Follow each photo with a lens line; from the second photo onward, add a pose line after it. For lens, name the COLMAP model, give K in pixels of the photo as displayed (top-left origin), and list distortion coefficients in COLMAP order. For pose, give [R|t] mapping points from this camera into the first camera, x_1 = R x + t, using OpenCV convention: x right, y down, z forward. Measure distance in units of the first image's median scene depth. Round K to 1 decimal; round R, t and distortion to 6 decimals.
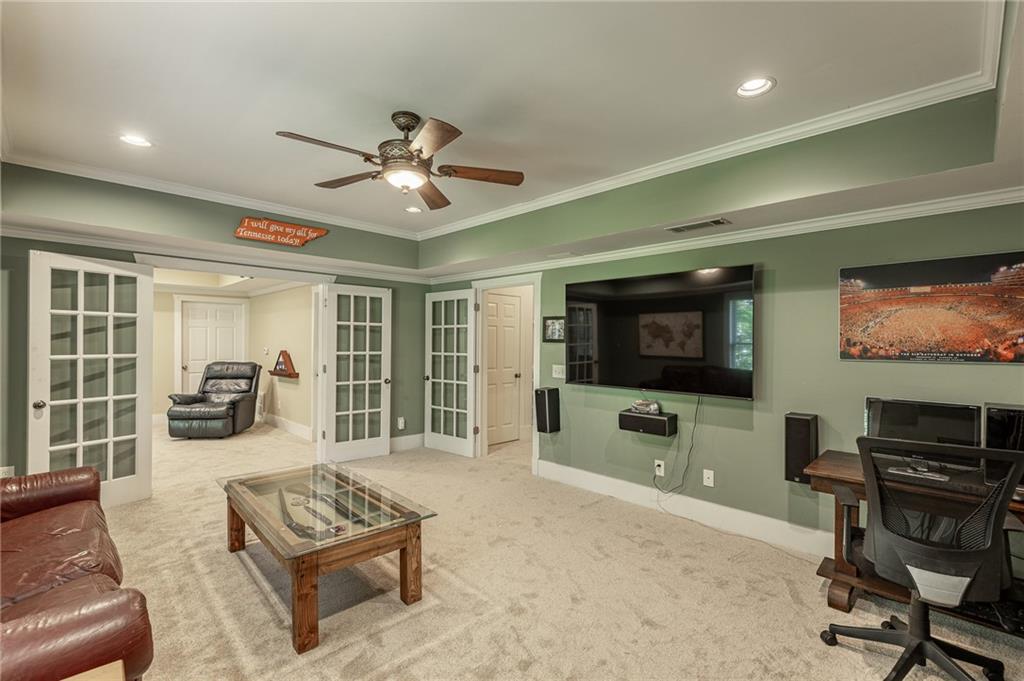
lens RADIAL K [[456.5, 0, 519.2], [0, 456.5, 341.1], [0, 0, 1]] dist [0.004161, 0.000378]
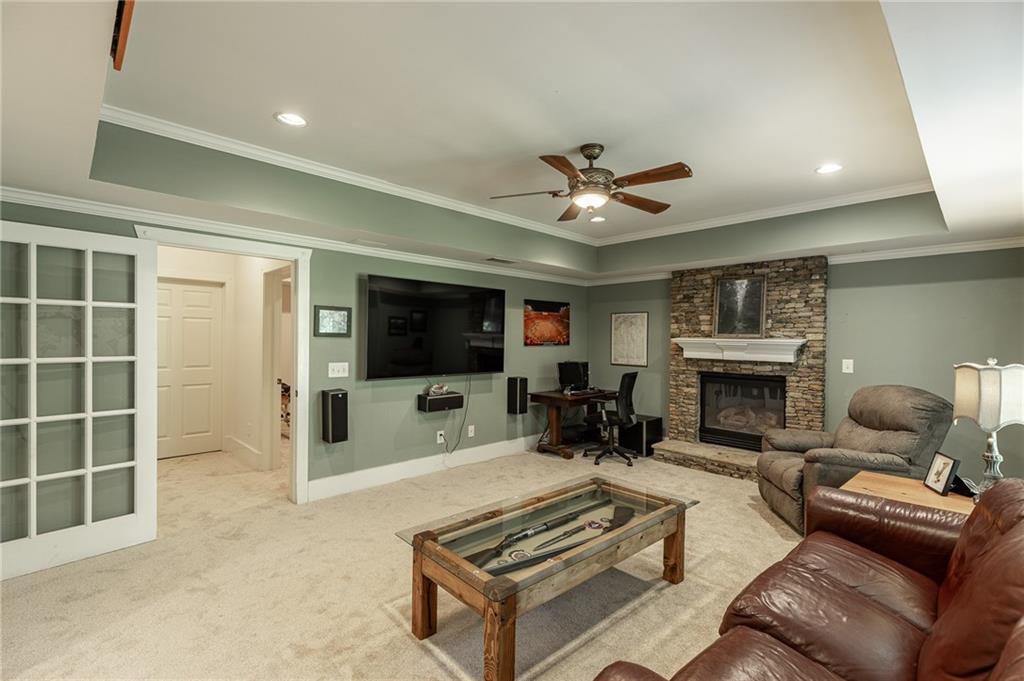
lens RADIAL K [[451.7, 0, 512.0], [0, 451.7, 340.5], [0, 0, 1]] dist [-0.000723, -0.000013]
pose [[0.024214, -0.005693, 0.999691, -0.930686], [-0.004172, 0.999975, 0.005796, 0.004298], [-0.999698, -0.004311, 0.024190, 0.775571]]
